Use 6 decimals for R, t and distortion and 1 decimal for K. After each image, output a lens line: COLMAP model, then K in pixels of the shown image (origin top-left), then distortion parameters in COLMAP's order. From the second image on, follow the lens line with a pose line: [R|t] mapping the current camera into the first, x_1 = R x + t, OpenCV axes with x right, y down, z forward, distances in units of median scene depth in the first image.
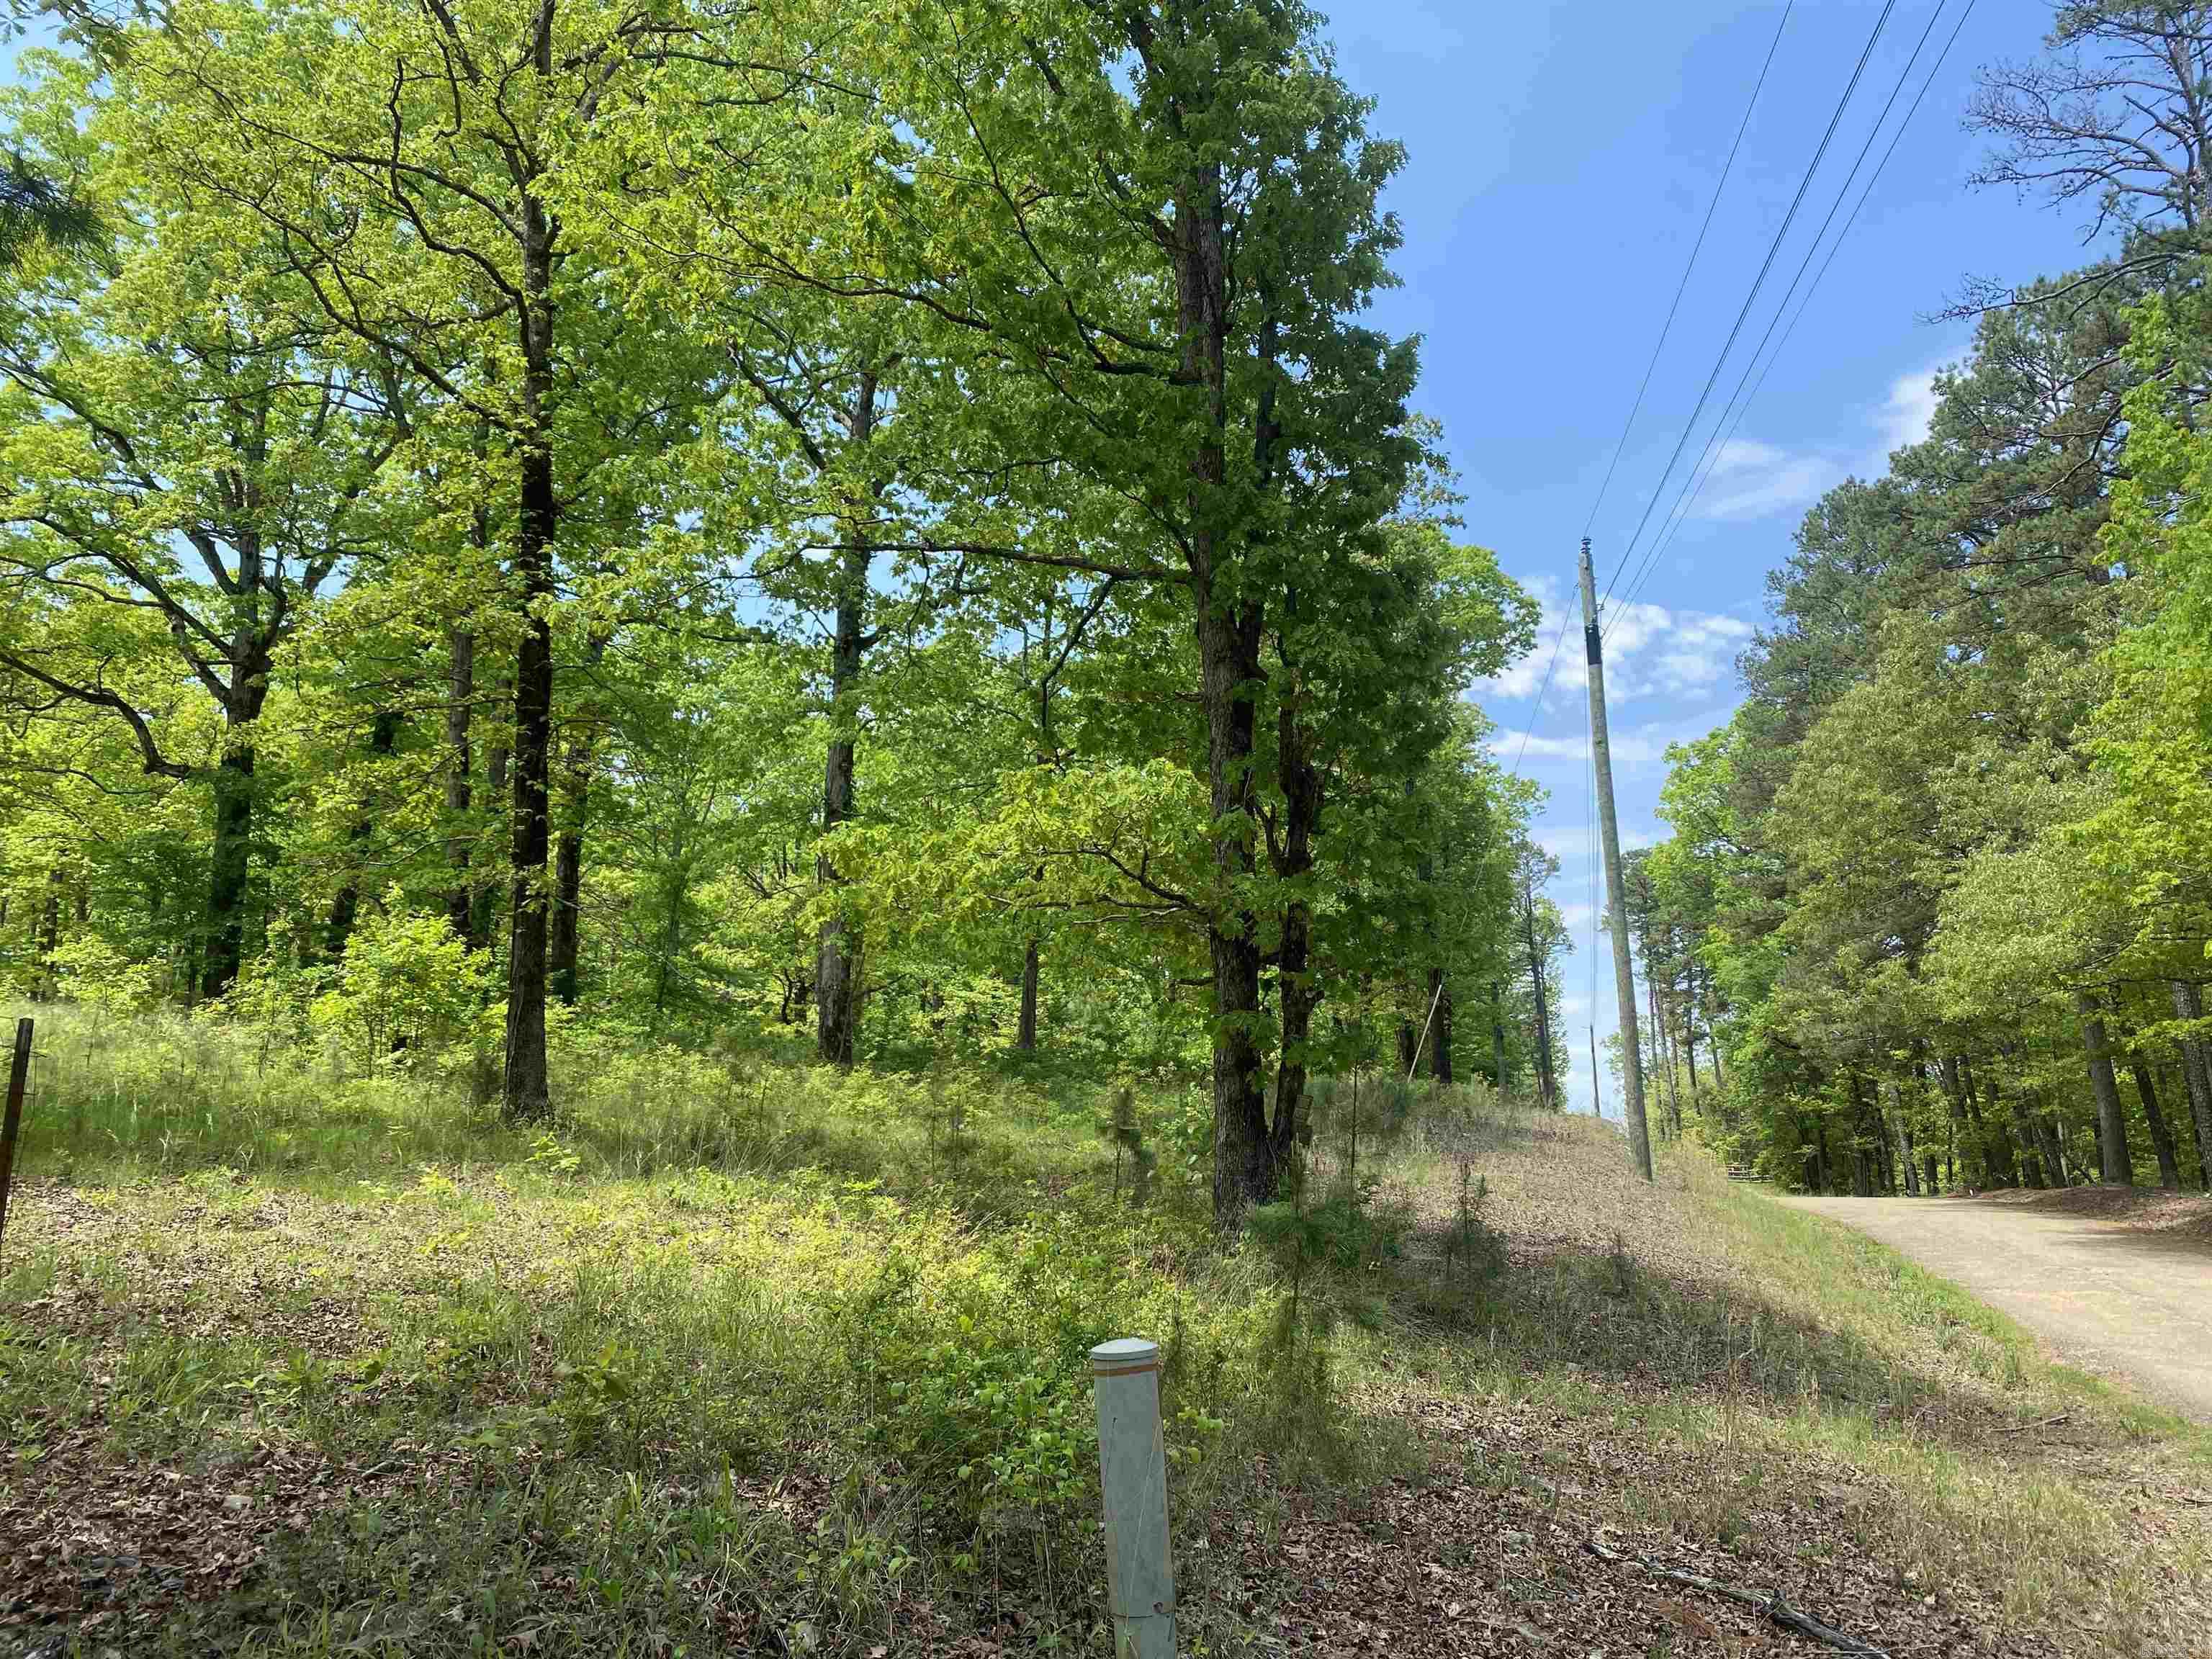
lens RADIAL K [[1680.7, 0, 1102.6], [0, 1680.7, 819.7], [0, 0, 1]] dist [0.035121, -0.063703]
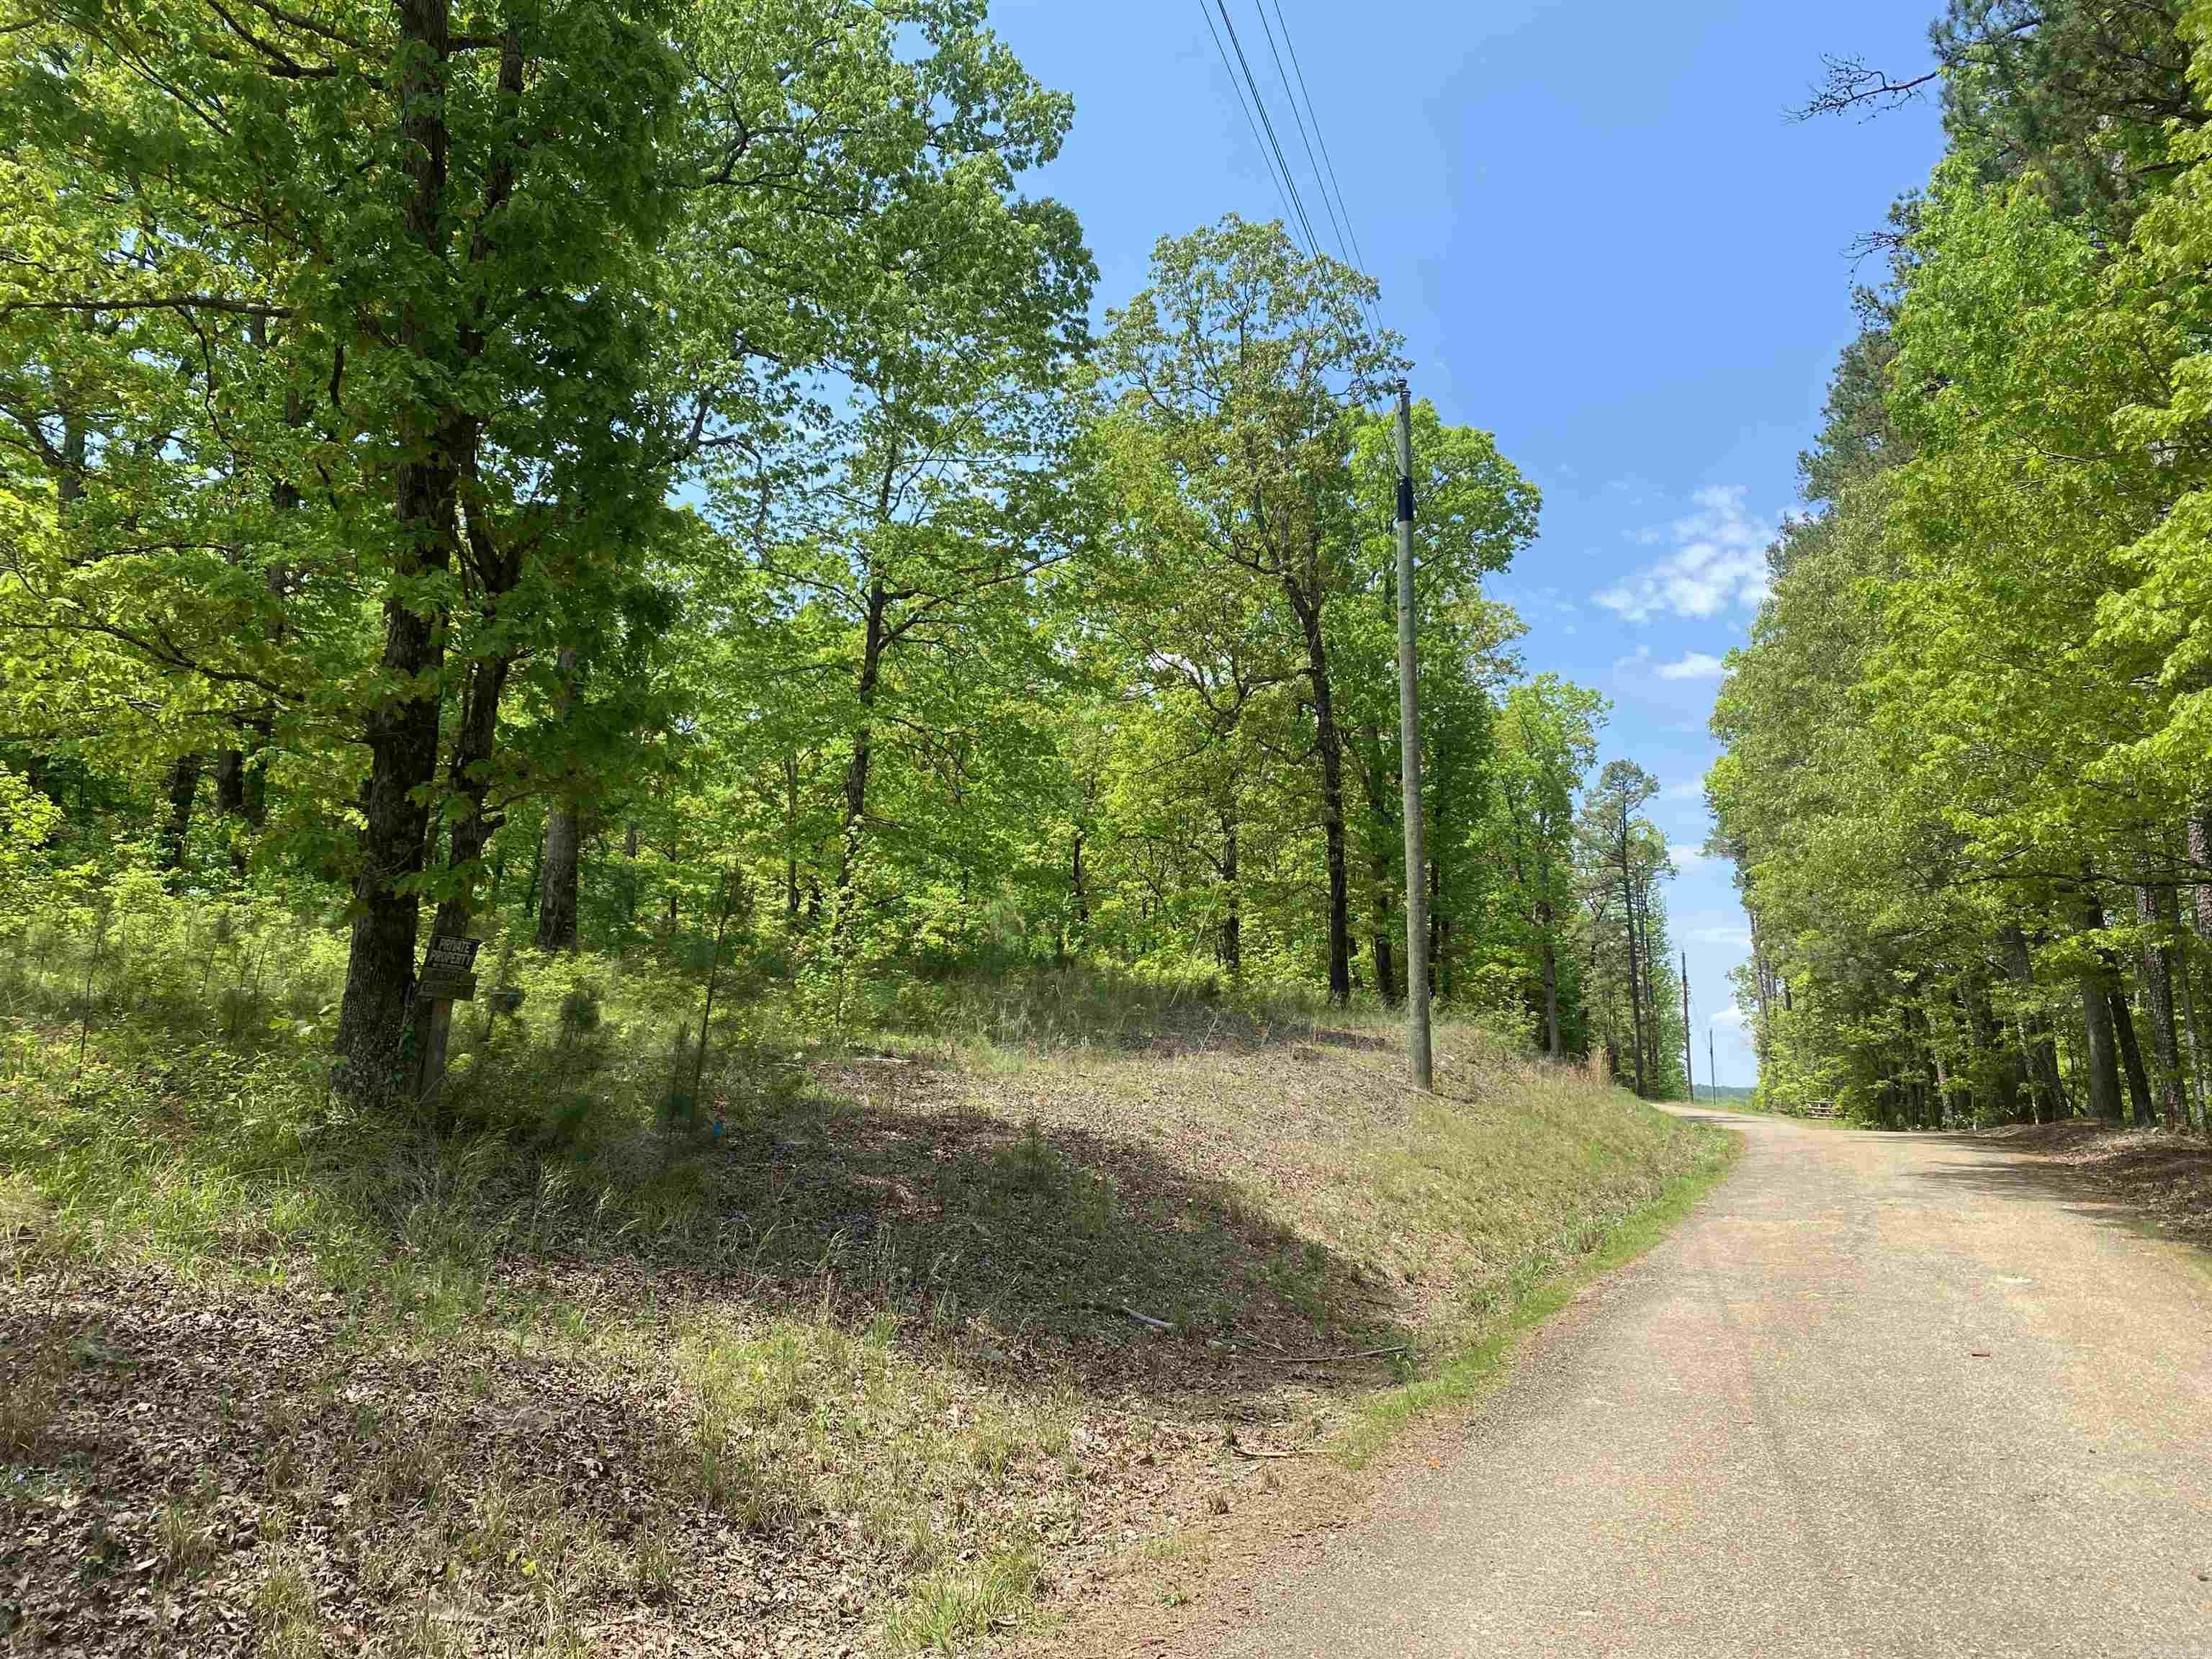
lens RADIAL K [[1680.7, 0, 1112.9], [0, 1680.7, 826.5], [0, 0, 1]] dist [0.035121, -0.063703]
pose [[0.994026, 0.009501, -0.108733, 0.126247], [-0.004693, 0.999003, 0.044390, 0.017046], [0.109046, -0.043615, 0.993079, 0.044547]]
